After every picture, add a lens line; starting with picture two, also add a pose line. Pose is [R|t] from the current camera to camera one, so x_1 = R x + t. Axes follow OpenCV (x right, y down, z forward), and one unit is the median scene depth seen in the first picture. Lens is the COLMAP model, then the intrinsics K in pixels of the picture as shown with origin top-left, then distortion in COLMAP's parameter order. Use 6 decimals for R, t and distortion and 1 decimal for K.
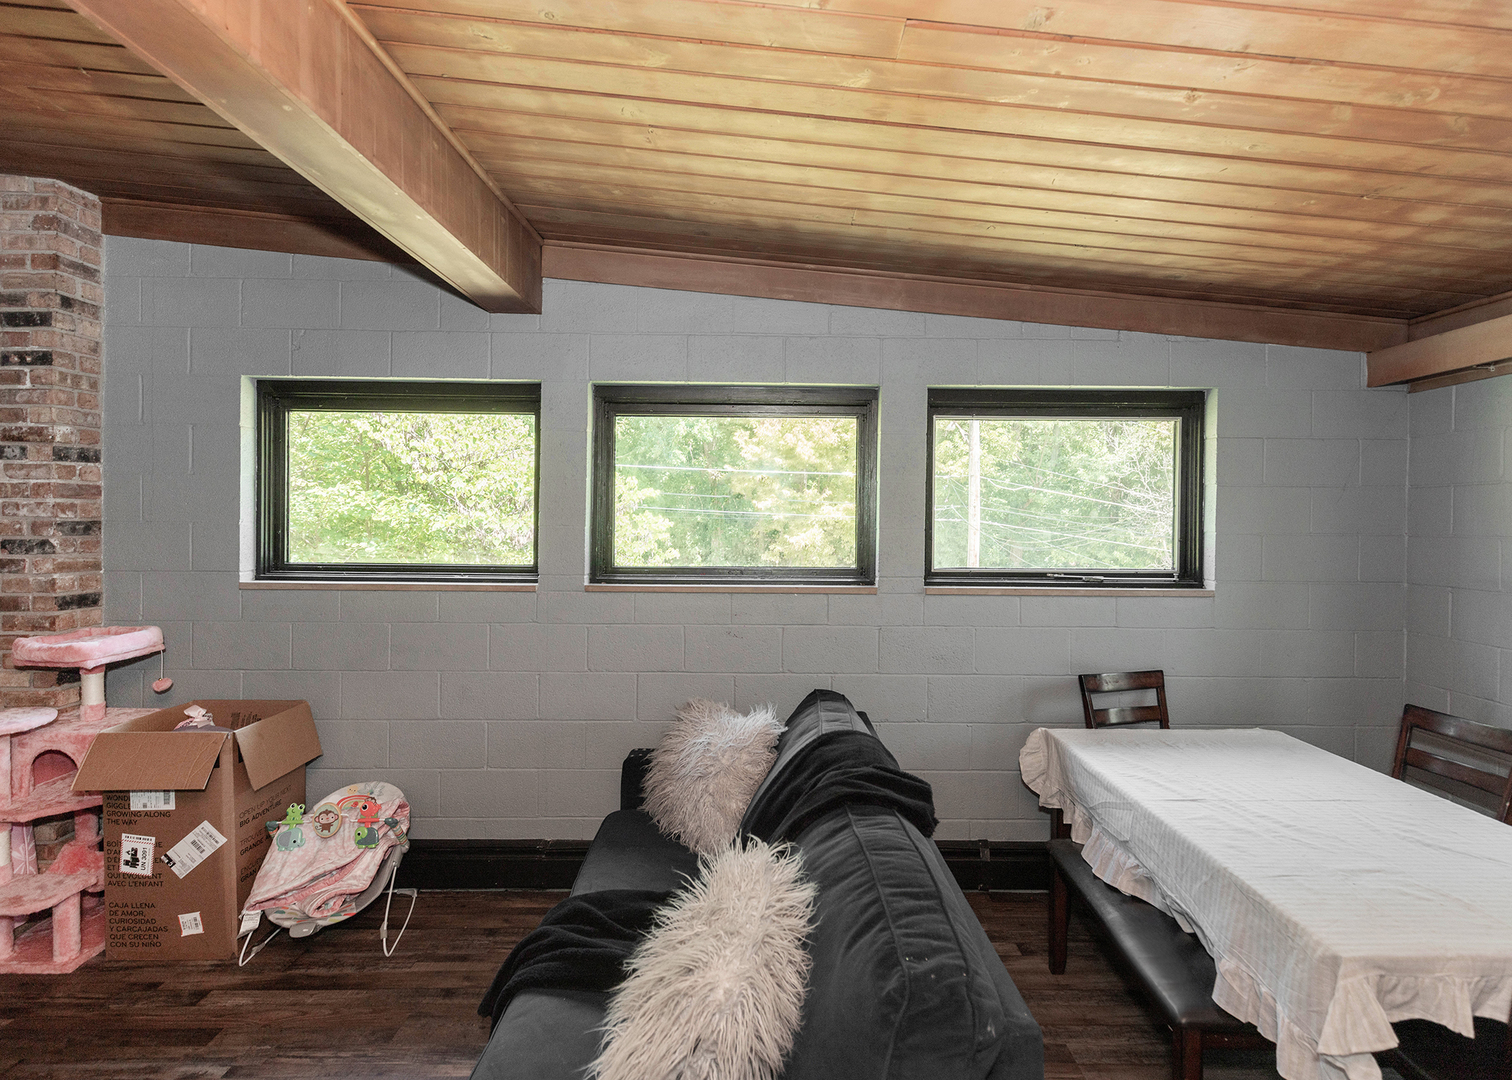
lens RADIAL K [[739.0, 0, 791.2], [0, 739.0, 526.5], [0, 0, 1]] dist [0.003058, 0.000140]
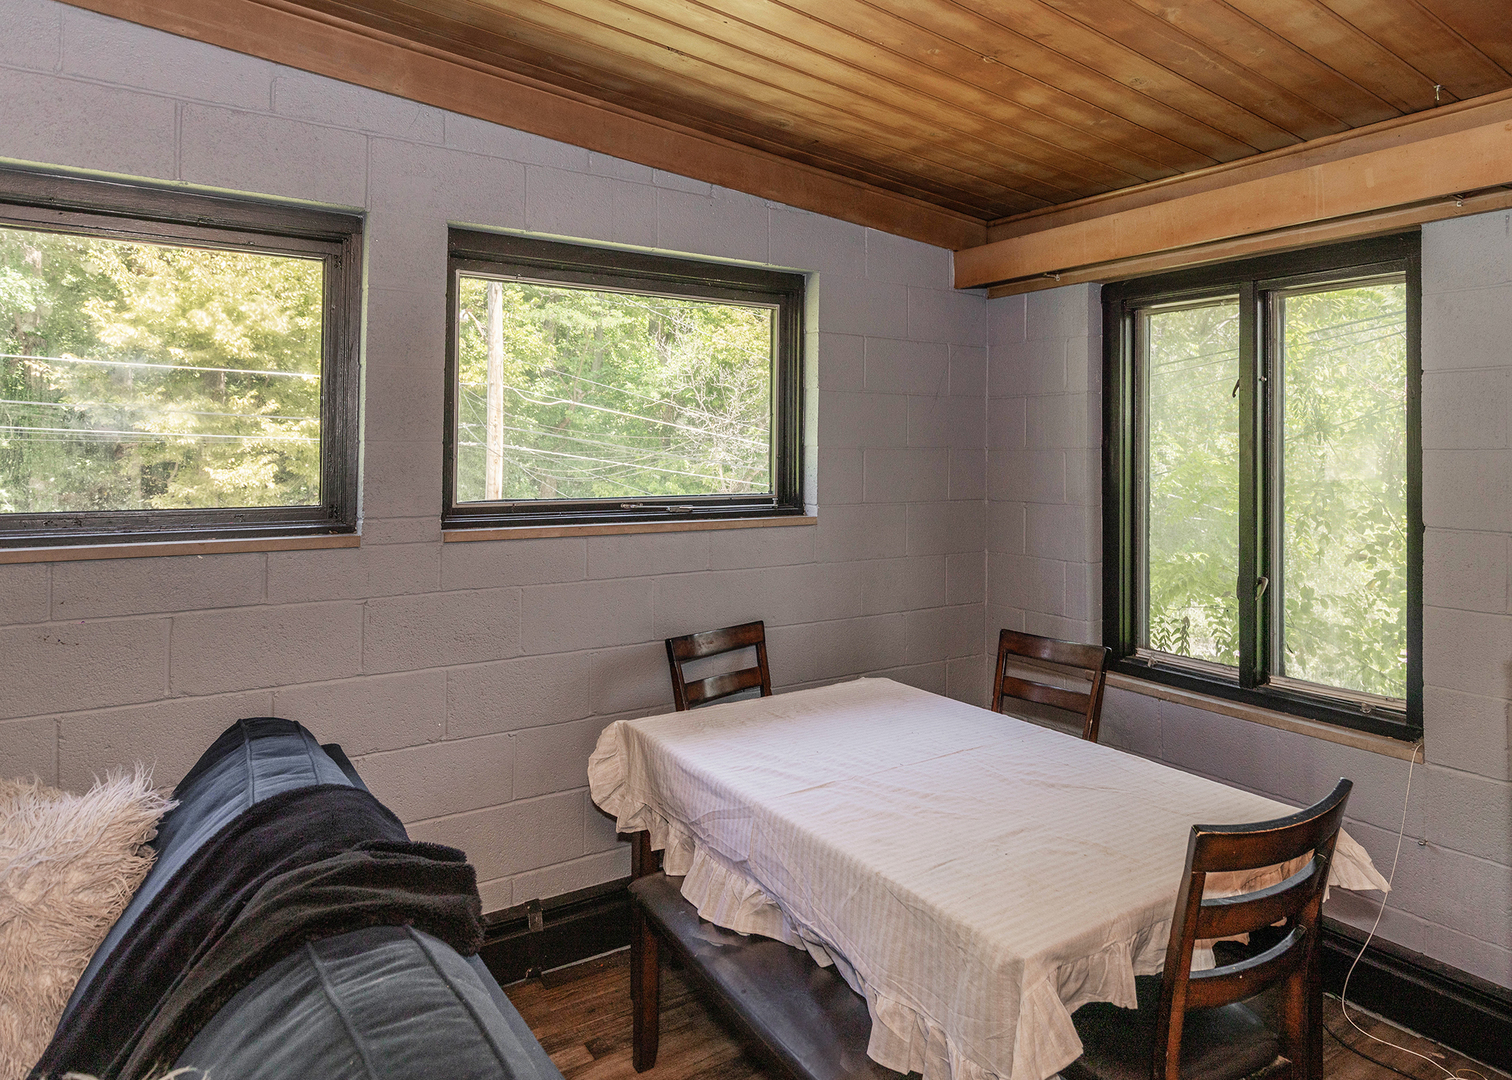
lens RADIAL K [[941.6, 0, 846.6], [0, 941.6, 433.4], [0, 0, 1]] dist [-0.001360, 0.000897]
pose [[0.822950, 0.006377, 0.568078, 0.003892], [0.006528, 0.999765, -0.020680, 0.017907], [-0.568076, 0.020727, 0.822715, 0.134639]]
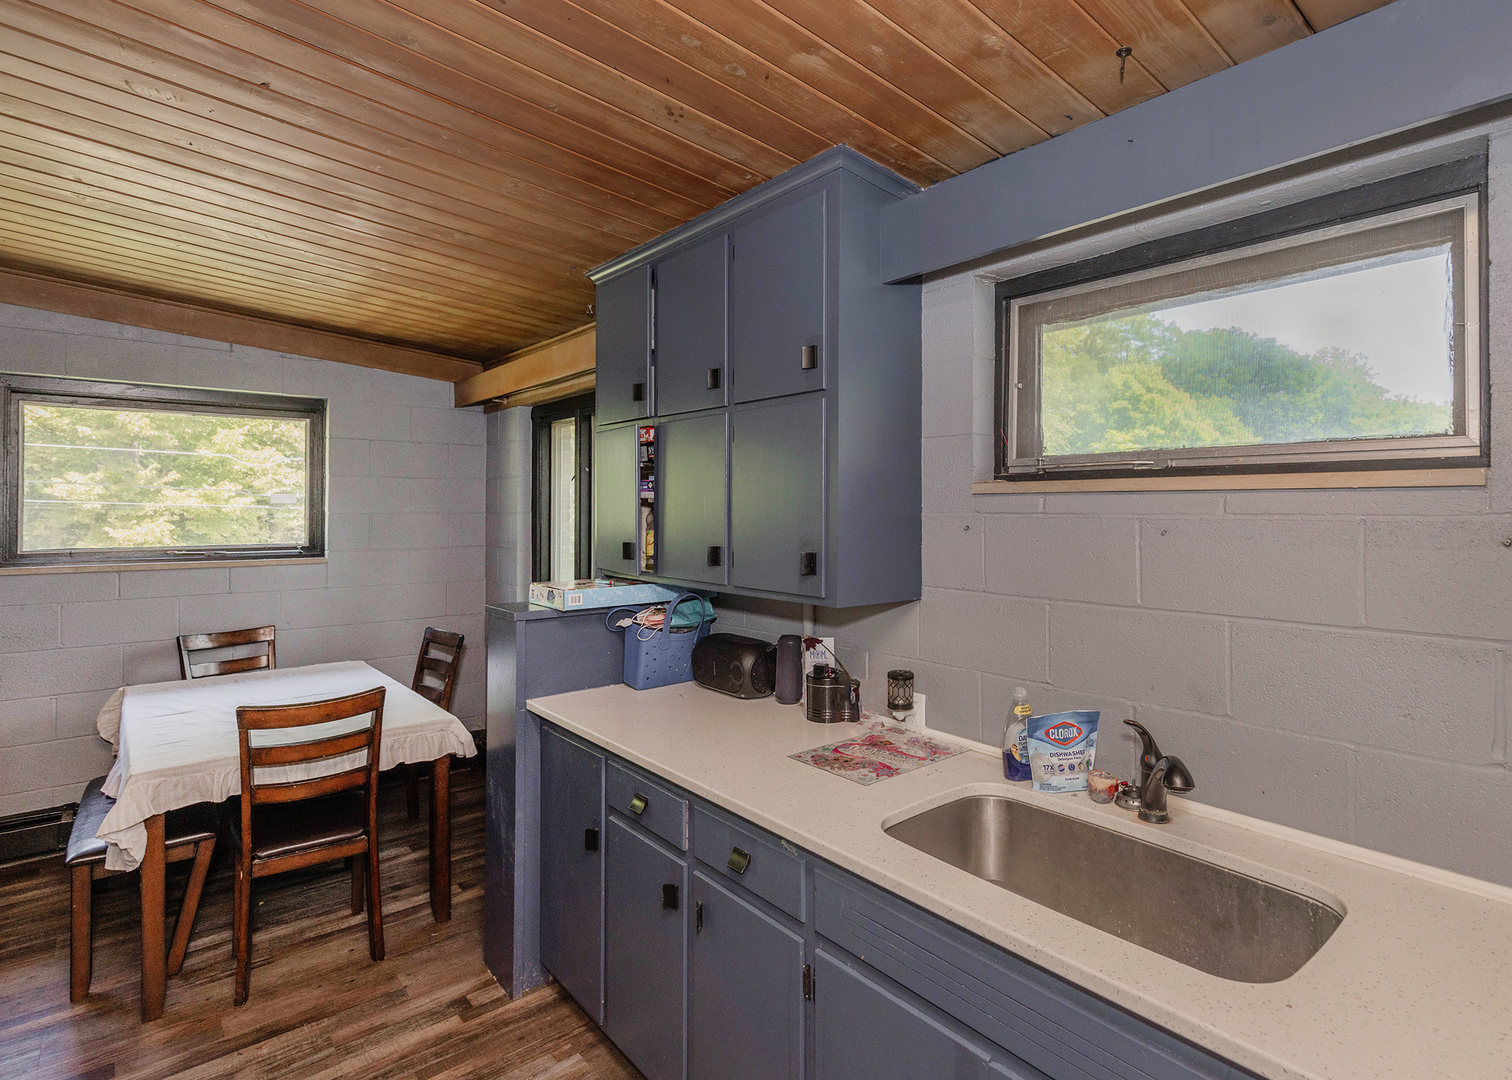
lens RADIAL K [[752.0, 0, 785.7], [0, 752.0, 501.8], [0, 0, 1]] dist [0.001616, -0.000063]
pose [[0.760269, -0.002948, 0.649601, 0.379779], [0.013096, 0.999856, -0.010790, 0.016980], [-0.649476, 0.016711, 0.760198, -0.561923]]
